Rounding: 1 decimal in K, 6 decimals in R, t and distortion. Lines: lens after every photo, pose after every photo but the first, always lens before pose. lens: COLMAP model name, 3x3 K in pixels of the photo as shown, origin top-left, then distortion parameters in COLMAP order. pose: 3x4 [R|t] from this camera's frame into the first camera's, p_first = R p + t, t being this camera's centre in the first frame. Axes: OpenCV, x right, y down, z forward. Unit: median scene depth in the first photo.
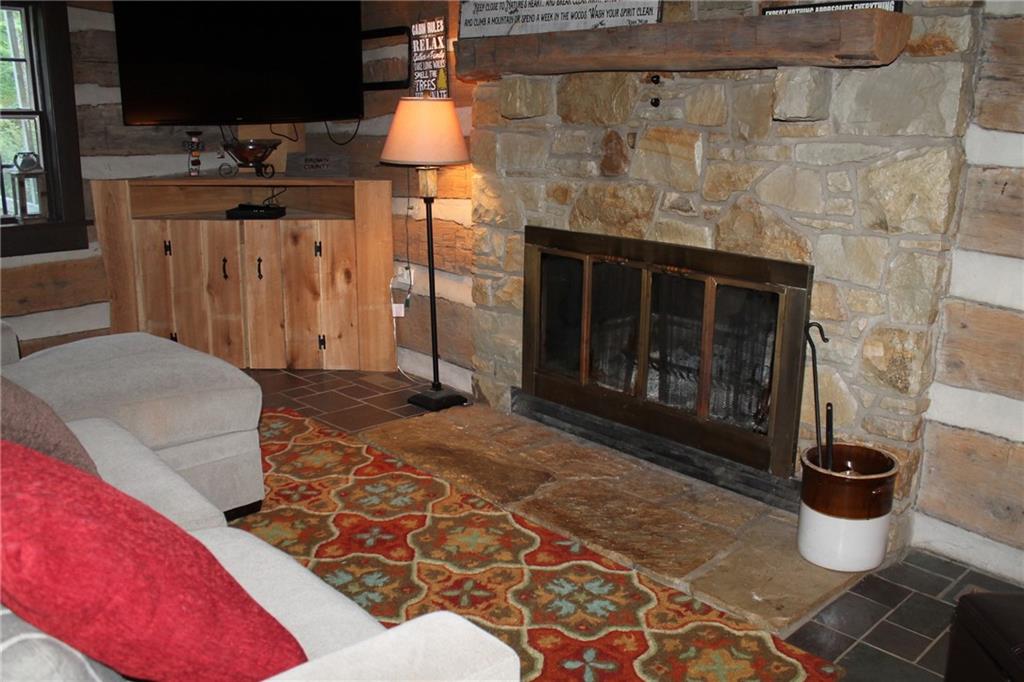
lens RADIAL K [[887.3, 0, 508.4], [0, 887.3, 340.9], [0, 0, 1]] dist [-0.148824, 0.115529]
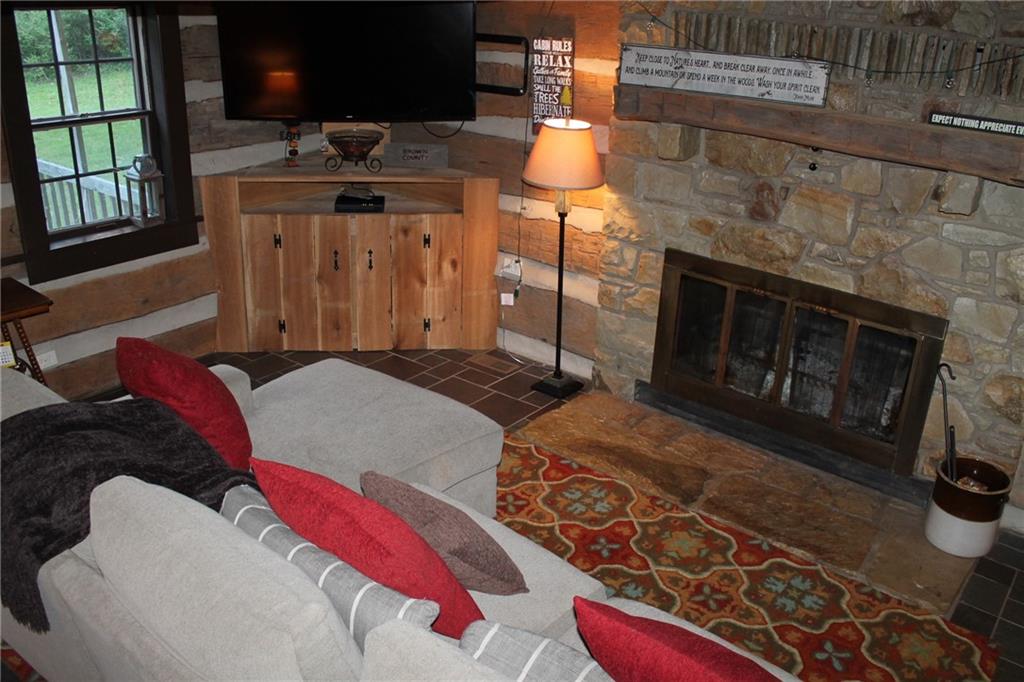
lens RADIAL K [[887.3, 0, 515.8], [0, 887.3, 348.6], [0, 0, 1]] dist [-0.148824, 0.115529]
pose [[0.990385, -0.029349, 0.135191, -0.349220], [0.007424, 0.987105, 0.159904, -0.198020], [-0.138141, -0.157363, 0.977831, -0.108503]]
